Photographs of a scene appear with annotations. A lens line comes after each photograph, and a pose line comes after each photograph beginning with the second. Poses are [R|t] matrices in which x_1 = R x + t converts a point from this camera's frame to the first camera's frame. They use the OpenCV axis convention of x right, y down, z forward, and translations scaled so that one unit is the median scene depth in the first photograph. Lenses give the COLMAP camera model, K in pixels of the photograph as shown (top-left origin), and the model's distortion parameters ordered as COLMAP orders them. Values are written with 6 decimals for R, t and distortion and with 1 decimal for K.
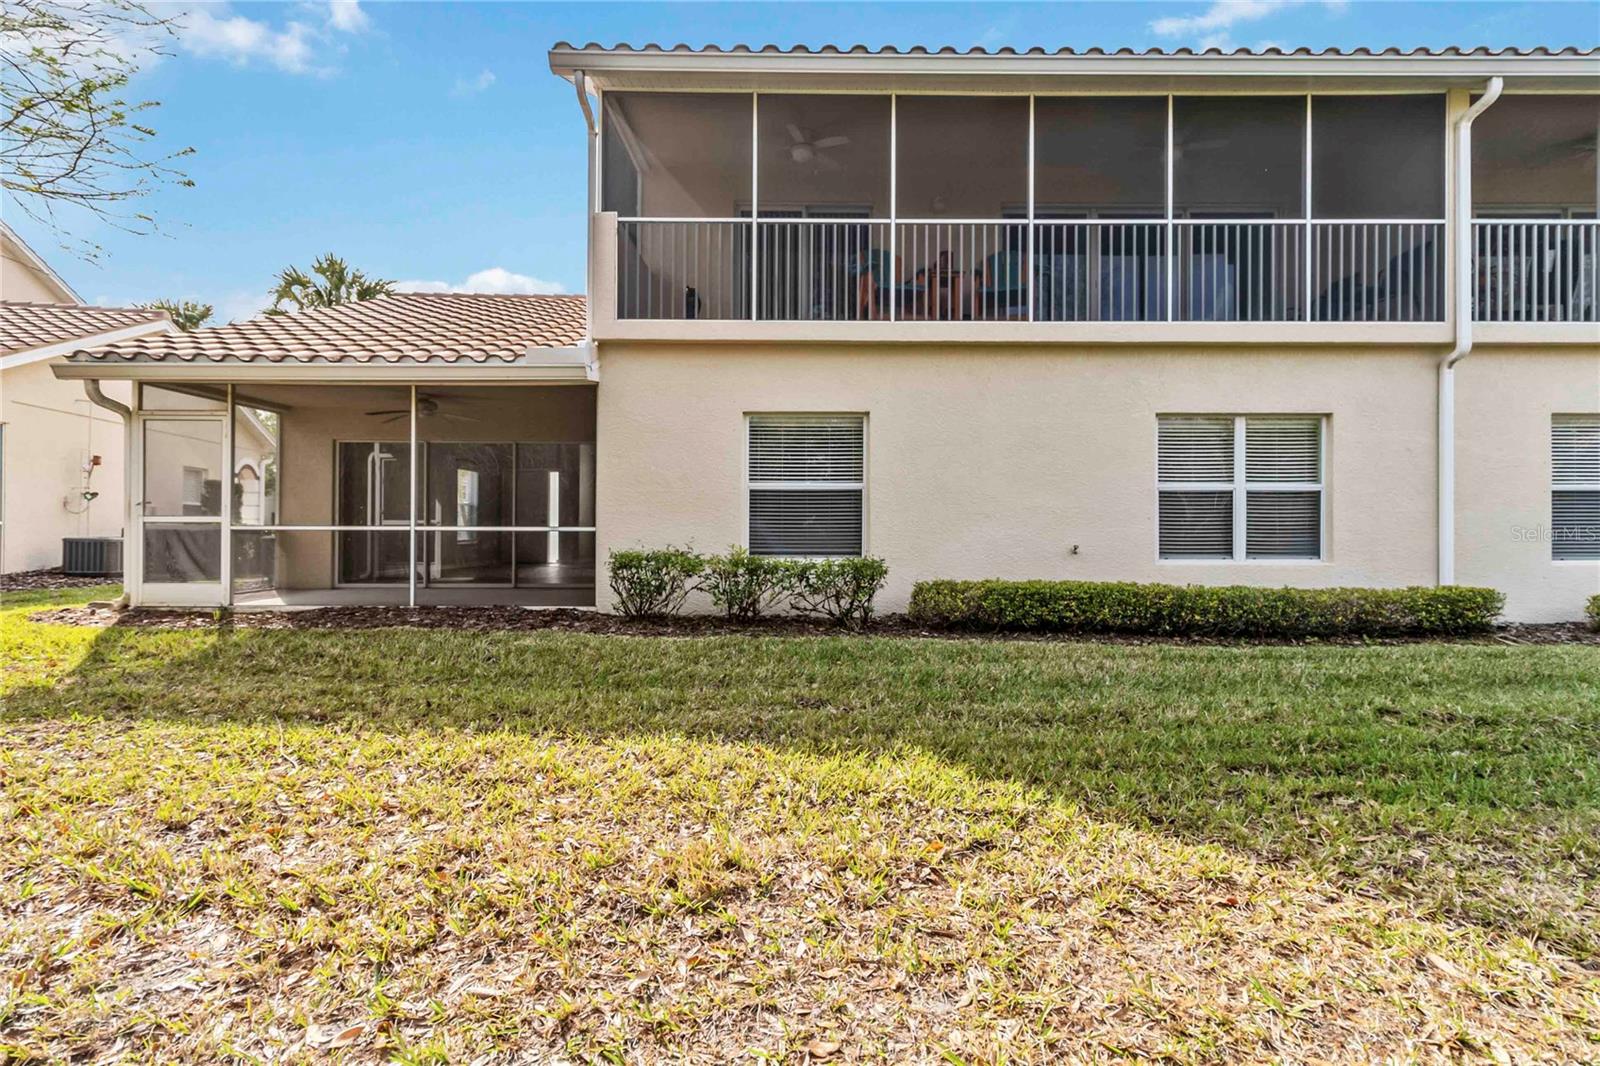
lens RADIAL K [[462.9, 0, 797.7], [0, 462.9, 497.2], [0, 0, 1]] dist [0.001062, 0.000187]
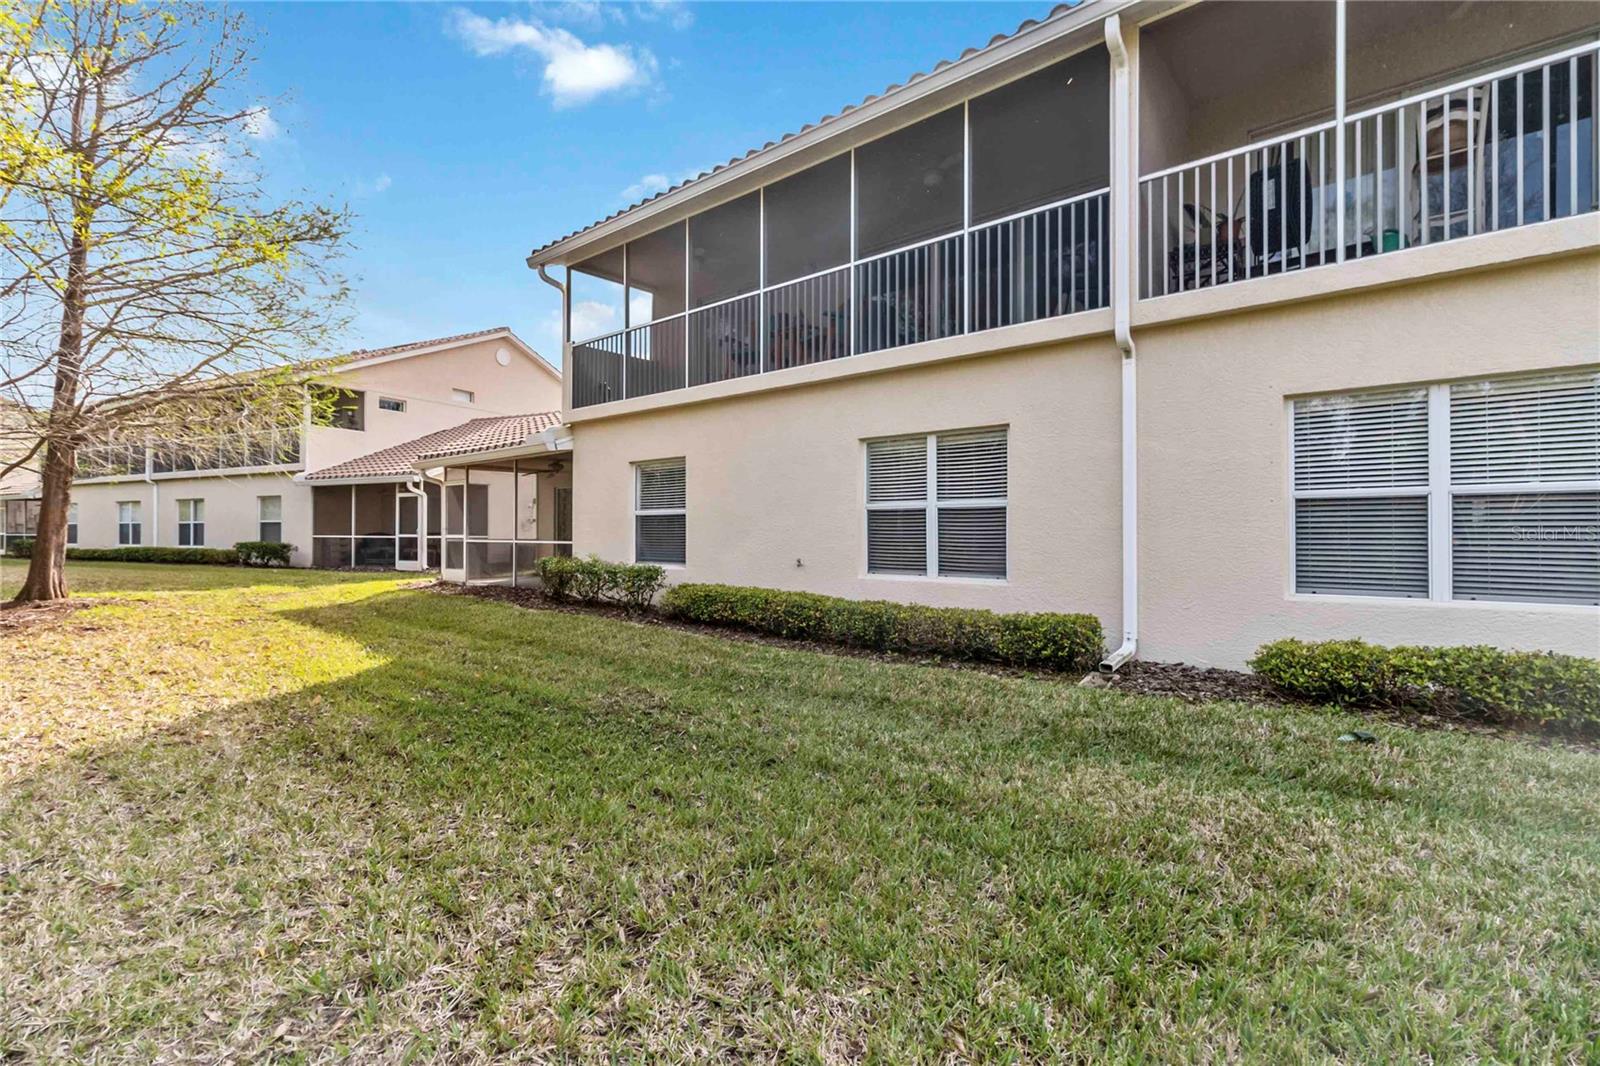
lens RADIAL K [[462.9, 0, 830.9], [0, 462.9, 516.3], [0, 0, 1]] dist [0.001062, 0.000187]
pose [[0.887568, -0.018354, -0.460310, 1.206040], [0.018822, 0.999816, -0.003572, 0.002215], [0.460291, -0.005493, 0.887751, 0.002549]]
